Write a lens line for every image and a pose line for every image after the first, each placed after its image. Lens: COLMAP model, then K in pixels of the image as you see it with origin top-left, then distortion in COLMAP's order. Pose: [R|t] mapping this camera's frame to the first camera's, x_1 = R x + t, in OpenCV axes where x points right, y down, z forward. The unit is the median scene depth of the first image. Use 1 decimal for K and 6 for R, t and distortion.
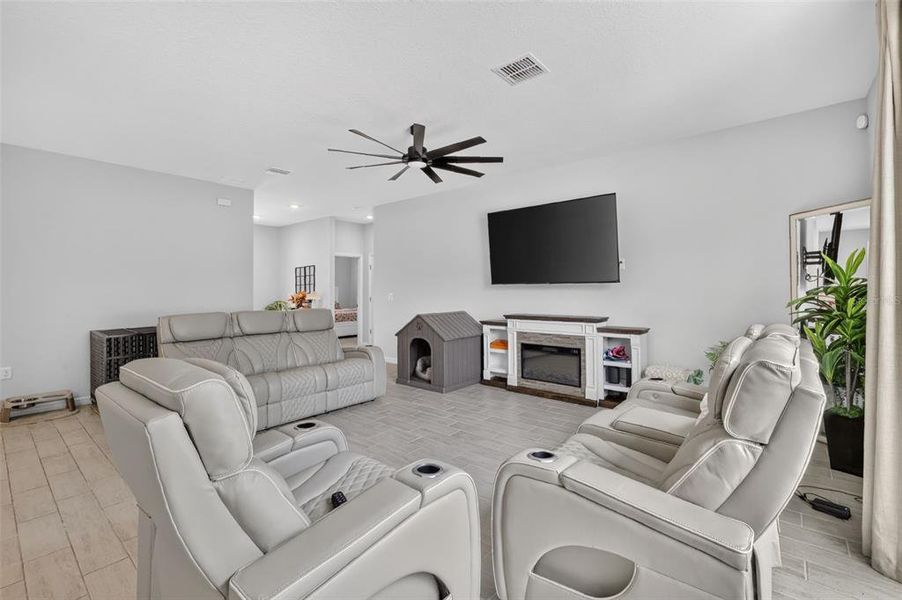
lens RADIAL K [[394.2, 0, 458.0], [0, 394.2, 282.4], [0, 0, 1]] dist [0.002491, -0.001705]
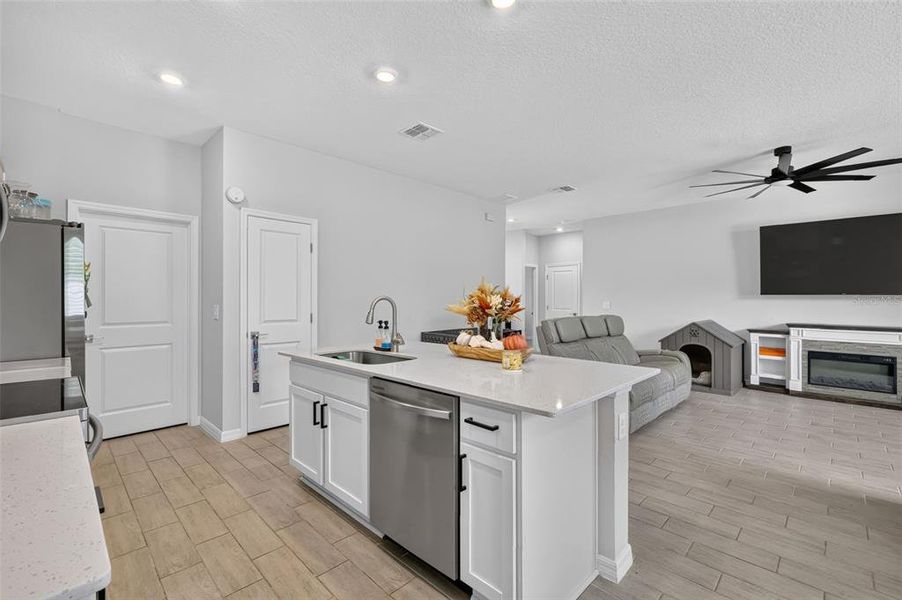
lens RADIAL K [[394.2, 0, 450.9], [0, 394.2, 303.4], [0, 0, 1]] dist [0.002491, -0.001705]
pose [[0.995927, 0.007765, -0.089830, -0.694191], [-0.004771, 0.999427, 0.033500, -0.003028], [0.090038, -0.032935, 0.995394, -0.127026]]
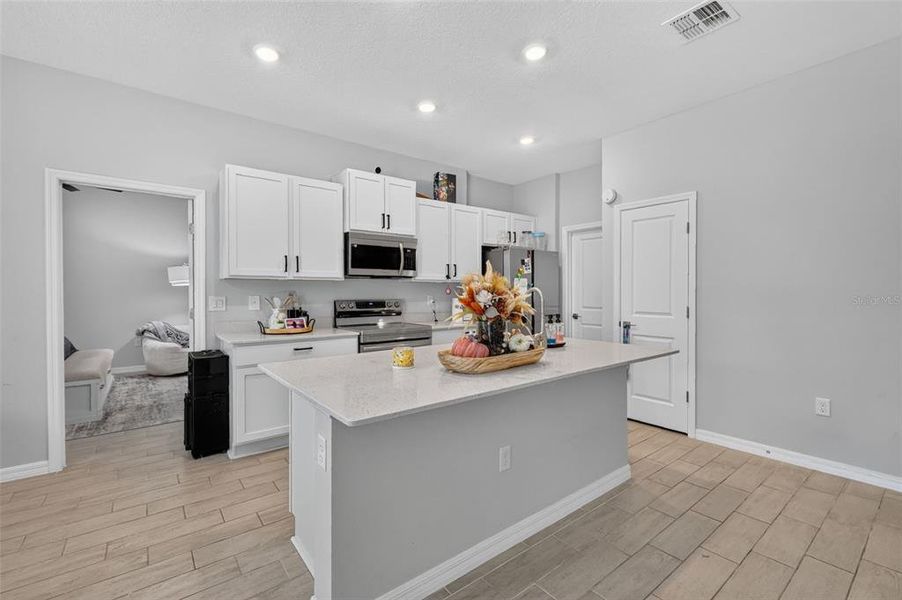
lens RADIAL K [[394.2, 0, 452.9], [0, 394.2, 297.5], [0, 0, 1]] dist [0.002491, -0.001705]
pose [[-0.209918, 0.024111, -0.977422, -0.301824], [0.028424, 0.999424, 0.018549, 0.006481], [0.977306, -0.023888, -0.210482, 0.424401]]
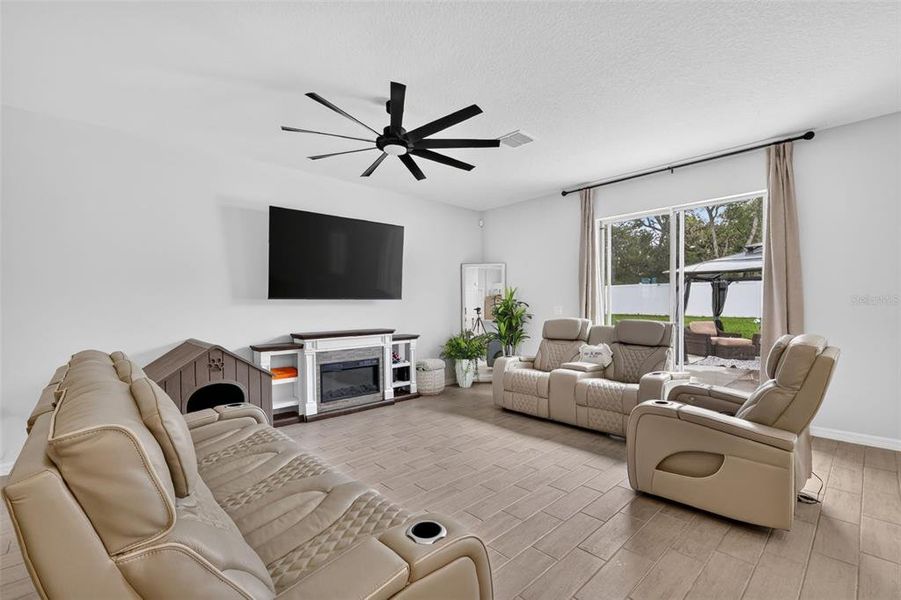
lens RADIAL K [[393.7, 0, 454.9], [0, 393.7, 309.9], [0, 0, 1]] dist [0.002491, -0.001705]
pose [[0.122440, -0.011589, 0.992408, -0.695736], [-0.015031, 0.999795, 0.013530, 0.012048], [-0.992362, -0.016574, 0.122240, 0.586496]]
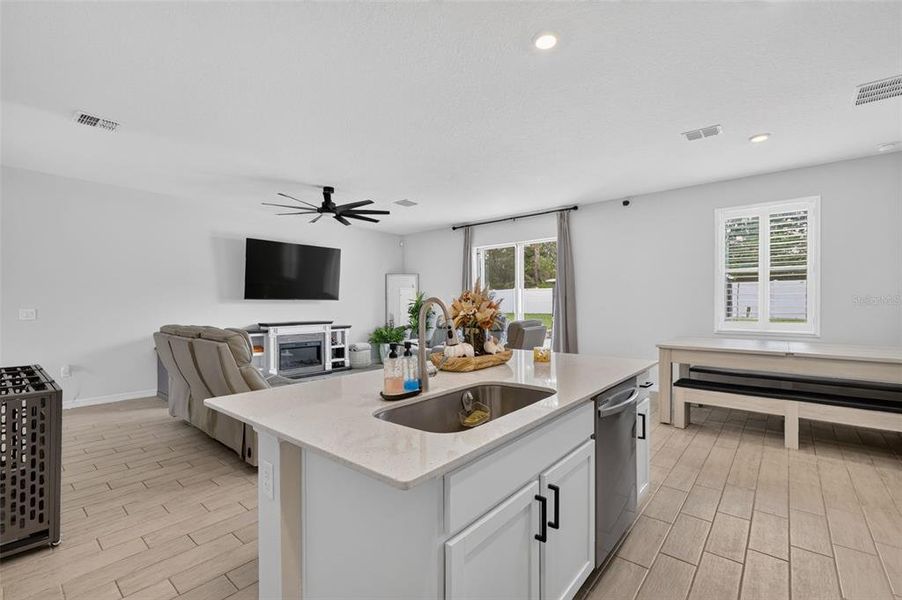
lens RADIAL K [[394.2, 0, 455.8], [0, 394.2, 304.1], [0, 0, 1]] dist [0.002491, -0.001705]
pose [[0.006619, 0.003495, 0.999972, -1.167229], [-0.020058, 0.999793, -0.003362, 0.011728], [-0.999777, -0.020035, 0.006688, 0.399707]]
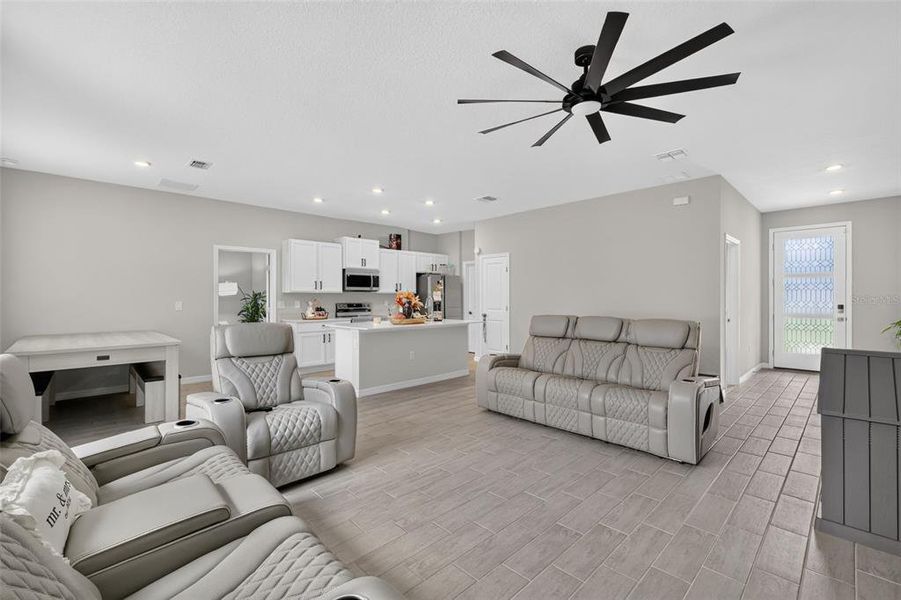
lens RADIAL K [[393.7, 0, 451.4], [0, 393.7, 296.3], [0, 0, 1]] dist [0.002491, -0.001705]
pose [[-0.108601, 0.002121, -0.994083, 0.445920], [0.029193, 0.999573, -0.001057, 0.008281], [0.993657, -0.029135, -0.108617, 0.635149]]
